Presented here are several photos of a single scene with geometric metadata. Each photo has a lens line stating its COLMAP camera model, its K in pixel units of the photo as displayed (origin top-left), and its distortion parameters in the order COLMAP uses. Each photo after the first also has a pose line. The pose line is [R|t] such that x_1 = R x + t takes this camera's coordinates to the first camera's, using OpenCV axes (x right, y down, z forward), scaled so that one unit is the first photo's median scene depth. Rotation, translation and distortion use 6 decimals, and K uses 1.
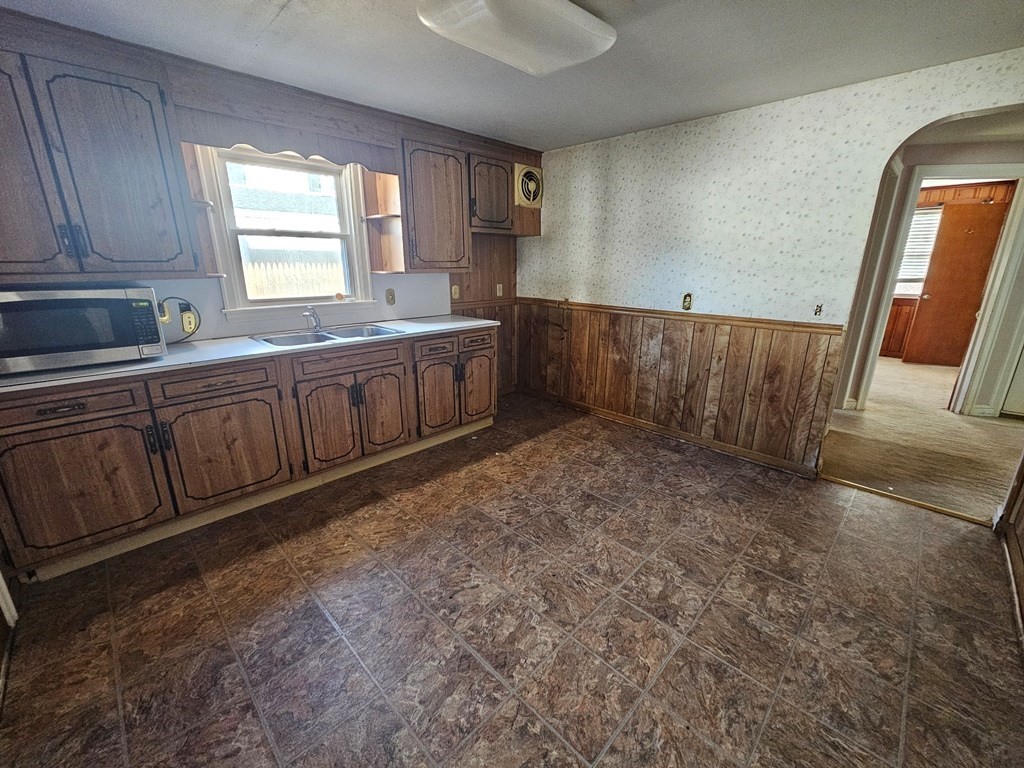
lens RADIAL K [[419.0, 0, 510.7], [0, 419.0, 383.6], [0, 0, 1]] dist [-0.000921, 0.000604]
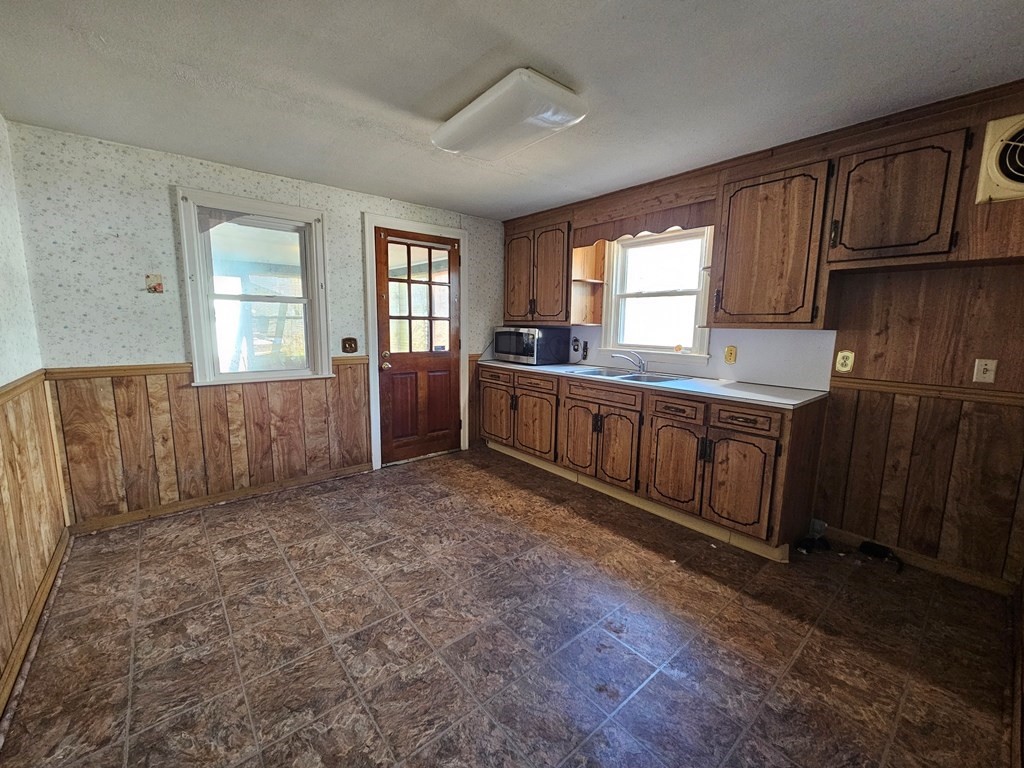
lens RADIAL K [[419.0, 0, 510.7], [0, 419.0, 382.7], [0, 0, 1]] dist [-0.000921, 0.000604]
pose [[-0.087713, 0.139818, -0.986285, 0.898990], [-0.290742, 0.943397, 0.159594, -0.221111], [0.952773, 0.300753, -0.042097, 0.862329]]
